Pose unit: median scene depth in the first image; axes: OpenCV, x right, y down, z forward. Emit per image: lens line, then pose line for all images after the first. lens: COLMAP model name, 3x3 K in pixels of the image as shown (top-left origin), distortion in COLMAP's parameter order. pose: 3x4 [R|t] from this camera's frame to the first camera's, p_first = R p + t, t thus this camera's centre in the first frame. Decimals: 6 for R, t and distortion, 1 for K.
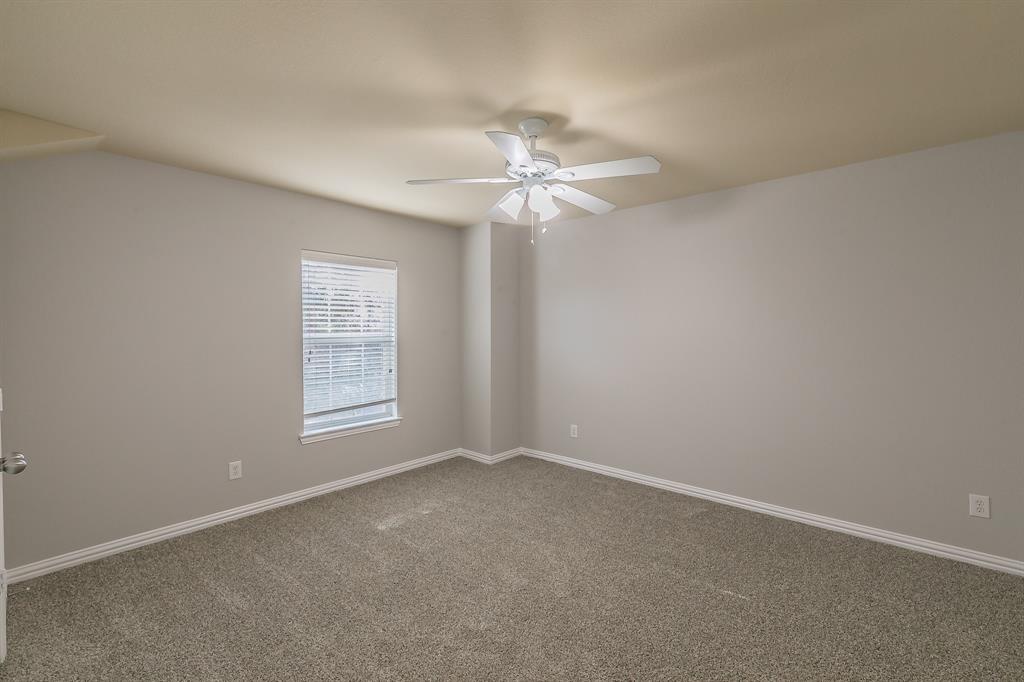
lens RADIAL K [[437.1, 0, 512.0], [0, 437.1, 341.0], [0, 0, 1]] dist [0.000037, -0.000852]
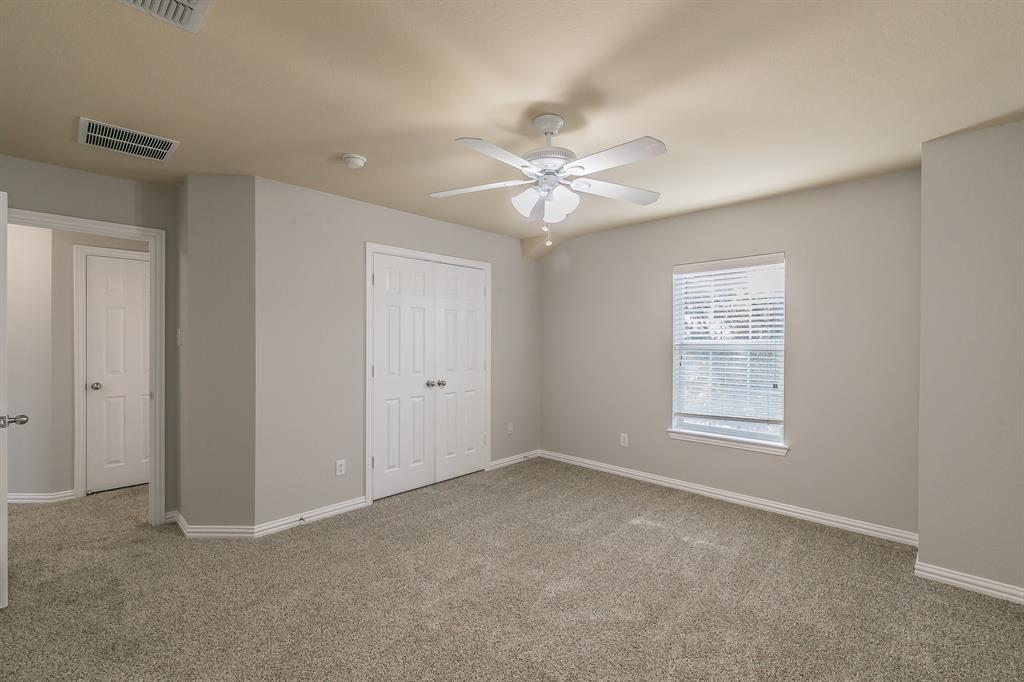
lens RADIAL K [[437.1, 0, 512.0], [0, 437.1, 341.0], [0, 0, 1]] dist [0.000037, -0.000852]
pose [[-0.038537, 0.000509, -0.999257, 0.612957], [-0.029524, 0.999563, 0.001648, -0.003527], [0.998821, 0.029566, -0.038505, 0.575684]]
